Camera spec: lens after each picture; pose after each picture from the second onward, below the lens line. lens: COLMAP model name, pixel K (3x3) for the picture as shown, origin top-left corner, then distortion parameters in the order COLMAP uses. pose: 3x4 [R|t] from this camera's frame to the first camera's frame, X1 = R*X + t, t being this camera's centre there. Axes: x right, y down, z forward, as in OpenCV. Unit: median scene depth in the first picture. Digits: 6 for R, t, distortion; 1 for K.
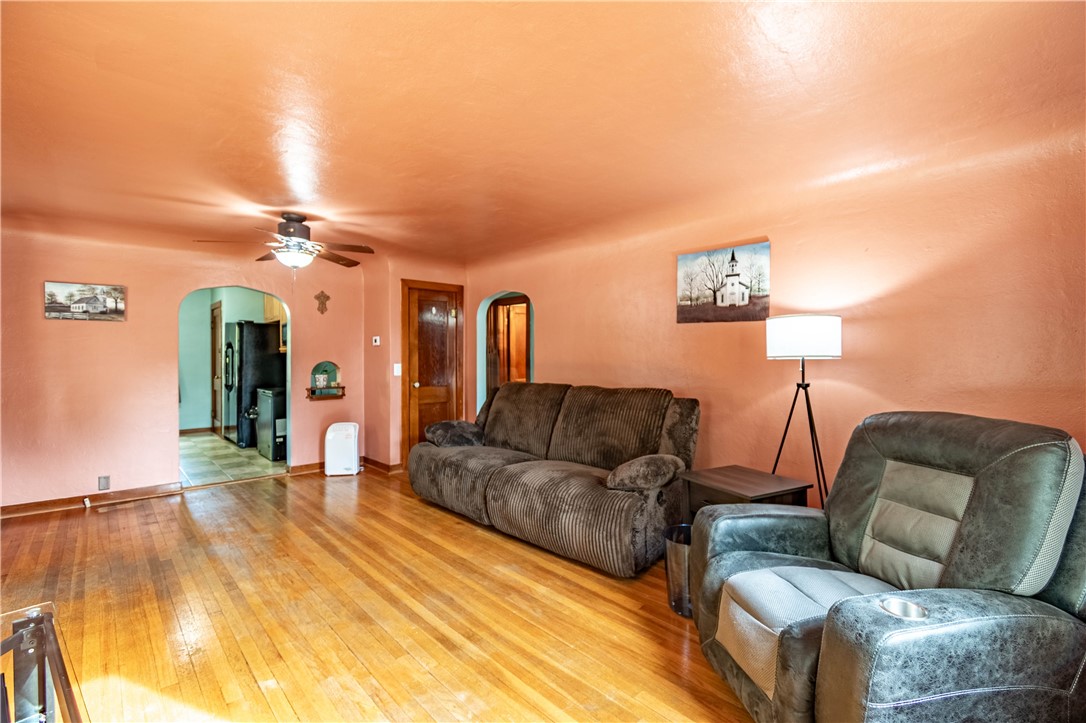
lens RADIAL K [[475.0, 0, 543.0], [0, 475.0, 361.5], [0, 0, 1]] dist [0.000976, -0.009603]
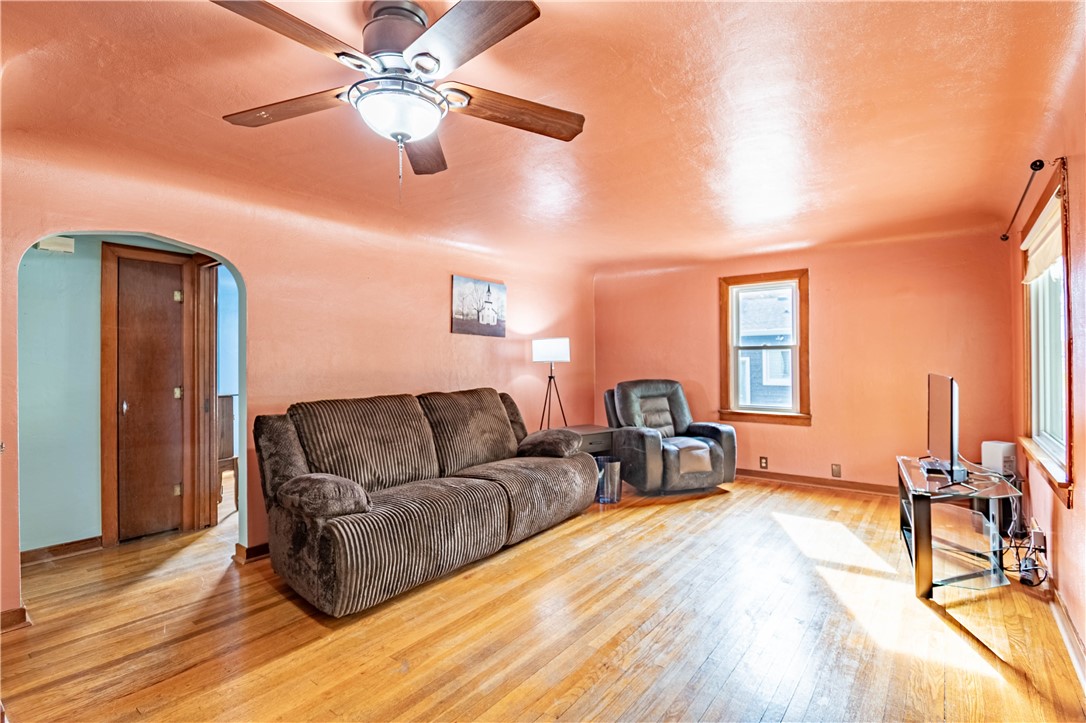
lens RADIAL K [[514.4, 0, 566.6], [0, 514.4, 359.5], [0, 0, 1]] dist [0.001235, -0.000035]
pose [[-0.186940, 0.010379, 0.982316, -1.102433], [0.022571, 0.999726, -0.006268, -0.002284], [-0.982112, 0.021001, -0.187123, 1.061357]]
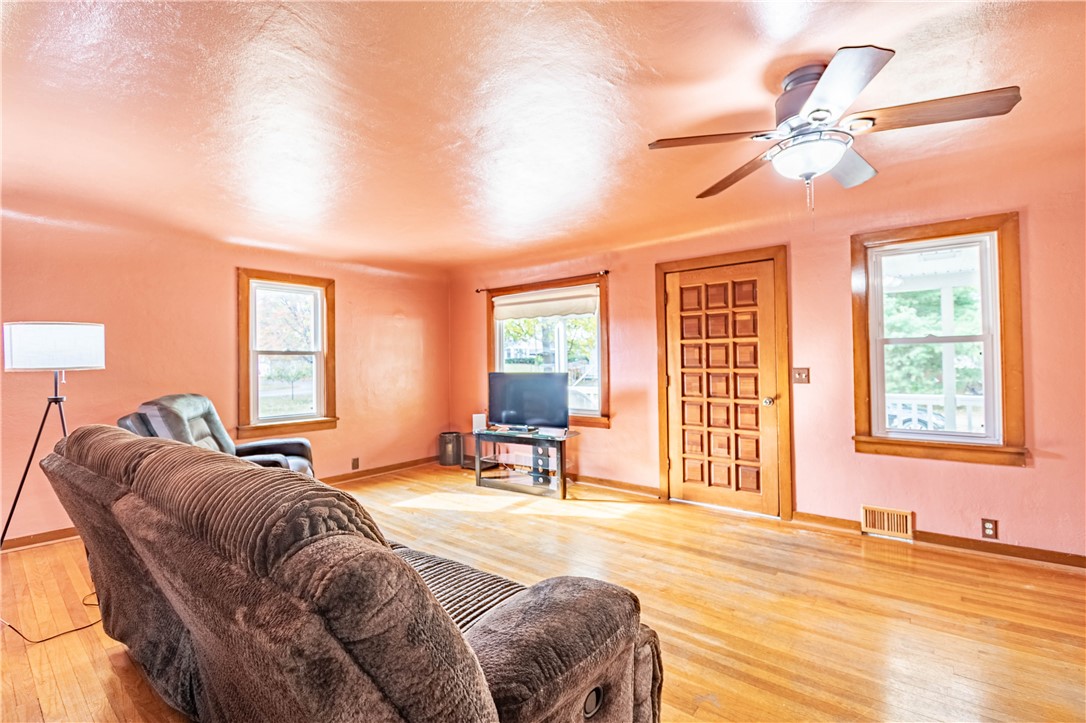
lens RADIAL K [[475.0, 0, 543.0], [0, 475.0, 361.5], [0, 0, 1]] dist [0.000976, -0.009603]
pose [[-0.989331, 0.018953, -0.144446, -0.191908], [0.017476, 0.999781, 0.011490, -0.013019], [0.144632, 0.008843, -0.989446, 1.632108]]
